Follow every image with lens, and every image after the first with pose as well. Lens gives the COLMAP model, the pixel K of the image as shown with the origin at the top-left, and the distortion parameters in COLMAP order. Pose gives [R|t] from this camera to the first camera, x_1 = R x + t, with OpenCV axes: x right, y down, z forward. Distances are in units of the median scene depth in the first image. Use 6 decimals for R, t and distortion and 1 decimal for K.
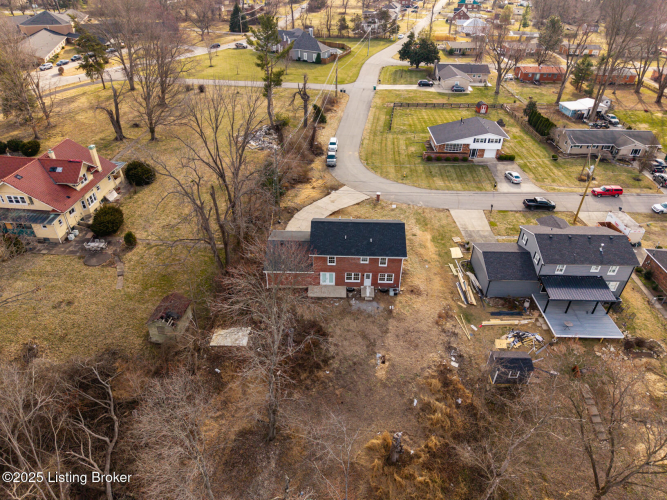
lens RADIAL K [[449.8, 0, 333.9], [0, 449.8, 250.3], [0, 0, 1]] dist [0.021156, -0.019668]
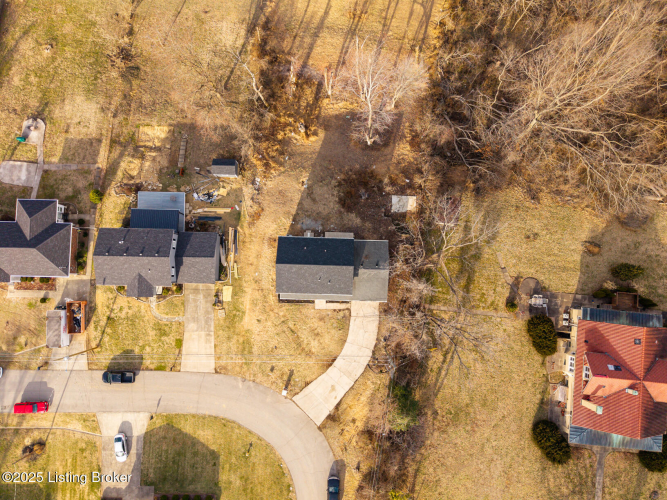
lens RADIAL K [[449.8, 0, 332.8], [0, 449.8, 252.1], [0, 0, 1]] dist [0.021156, -0.019668]
pose [[-0.999576, -0.018193, -0.022742, 0.024900], [-0.009907, -0.521902, 0.852948, -0.798451], [-0.027387, 0.852811, 0.521501, 0.258064]]
